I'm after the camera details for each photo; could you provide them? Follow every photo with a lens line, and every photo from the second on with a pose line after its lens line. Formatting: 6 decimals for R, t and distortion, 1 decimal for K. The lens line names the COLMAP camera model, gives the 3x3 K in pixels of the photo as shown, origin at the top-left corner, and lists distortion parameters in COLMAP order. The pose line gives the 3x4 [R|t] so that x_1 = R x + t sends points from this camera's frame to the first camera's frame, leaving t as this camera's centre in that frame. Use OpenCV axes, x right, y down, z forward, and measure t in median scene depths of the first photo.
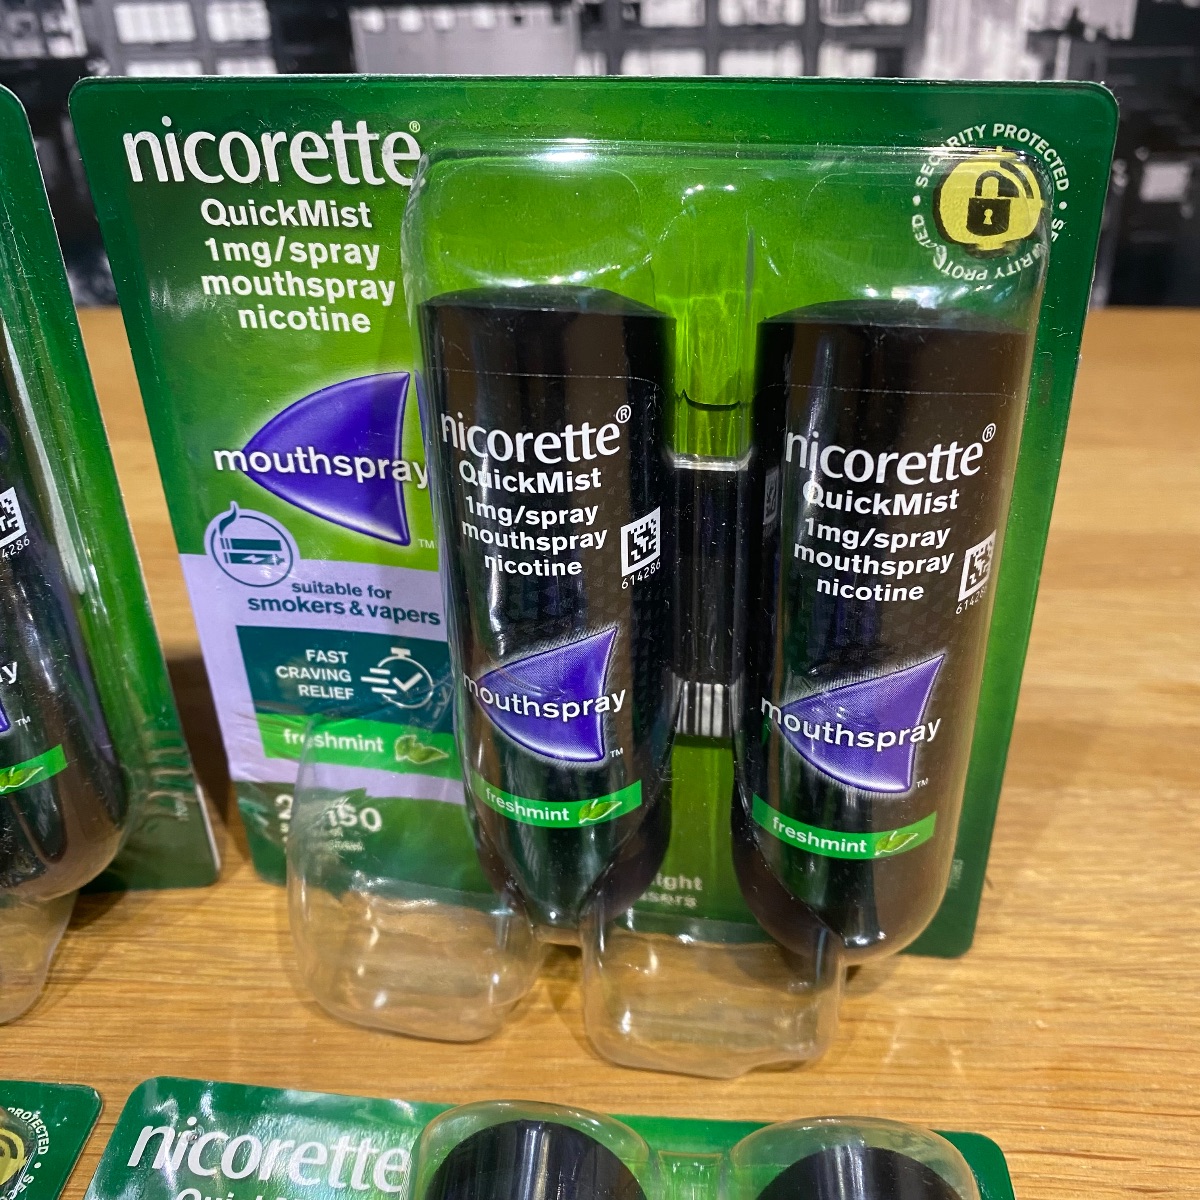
lens RADIAL K [[1236.8, 0, 624.3], [0, 1236.8, 572.4], [0, 0, 1]] dist [0.005209, 0.000000]
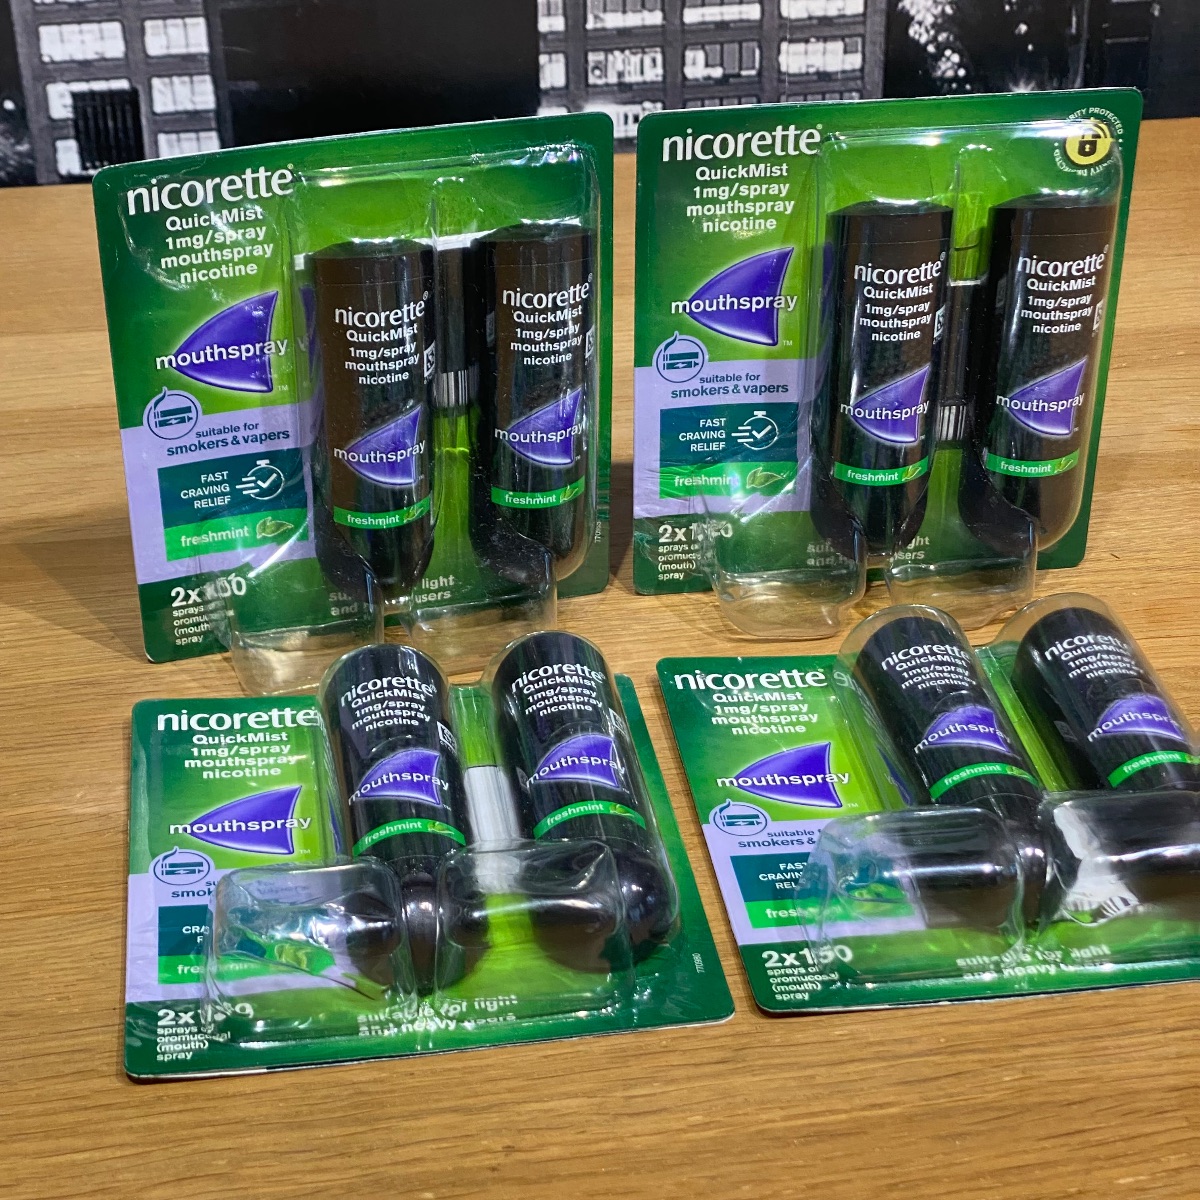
lens RADIAL K [[2488.3, 0, 638.8], [0, 2488.3, 533.0], [0, 0, 1]] dist [0.183140, 0.000000]
pose [[0.956588, -0.125347, 0.263113, -1.405415], [0.127623, 0.991786, 0.008493, 0.198360], [-0.262016, 0.025455, 0.964728, -2.492210]]
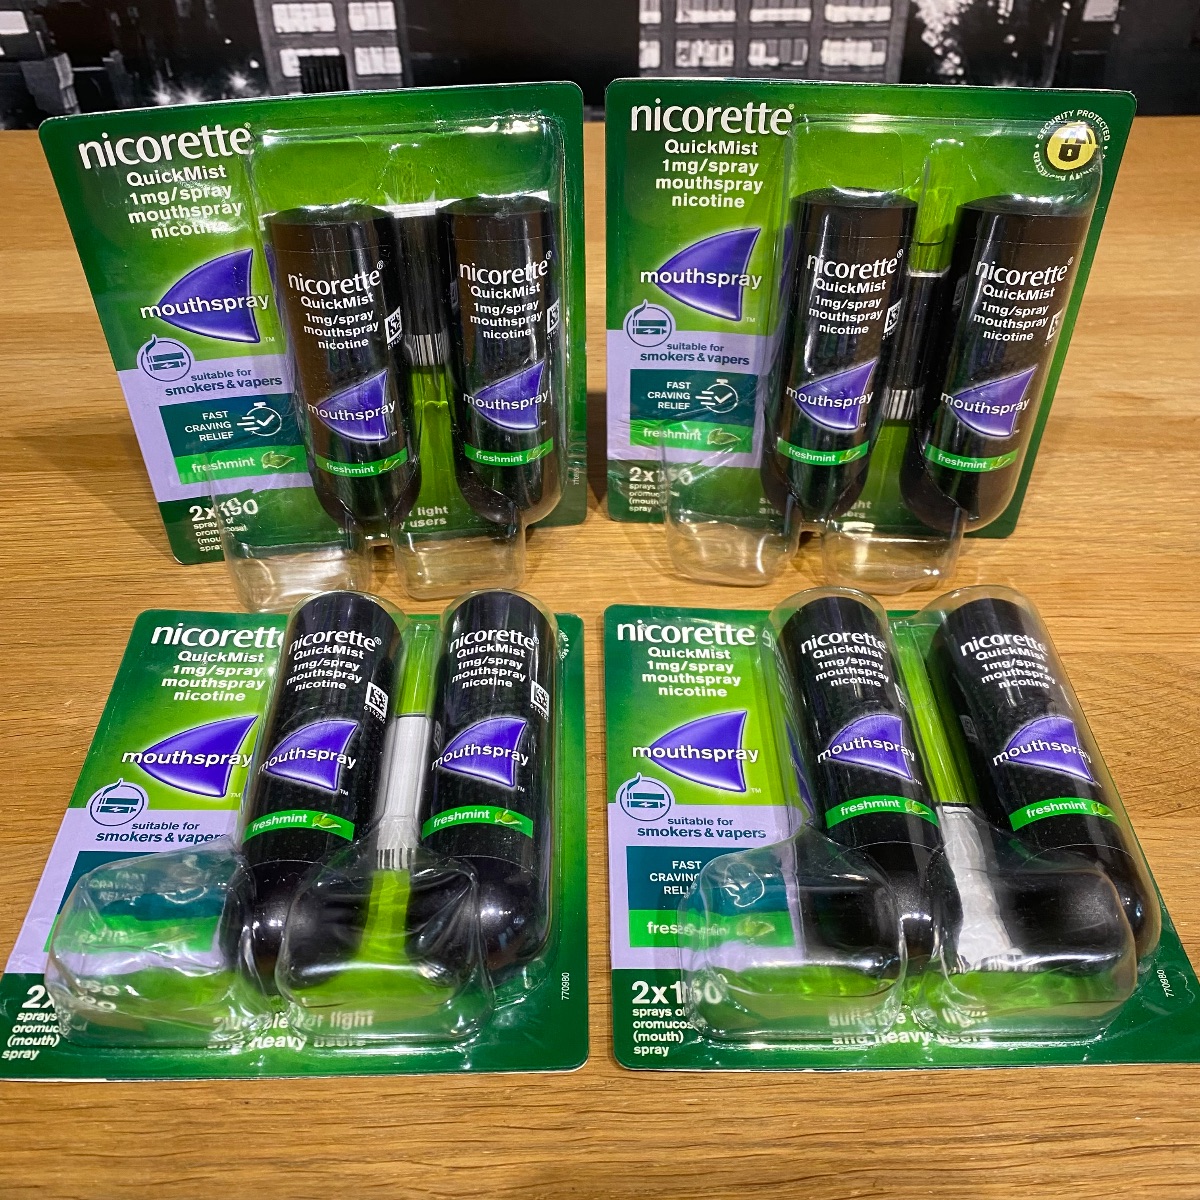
lens RADIAL K [[1236.8, 0, 606.0], [0, 1236.8, 589.3], [0, 0, 1]] dist [0.005209, 0.000000]
pose [[0.996337, -0.044094, 0.073263, -0.563888], [0.028751, 0.979657, 0.198610, -0.001328], [-0.080530, -0.195776, 0.977336, -0.941335]]
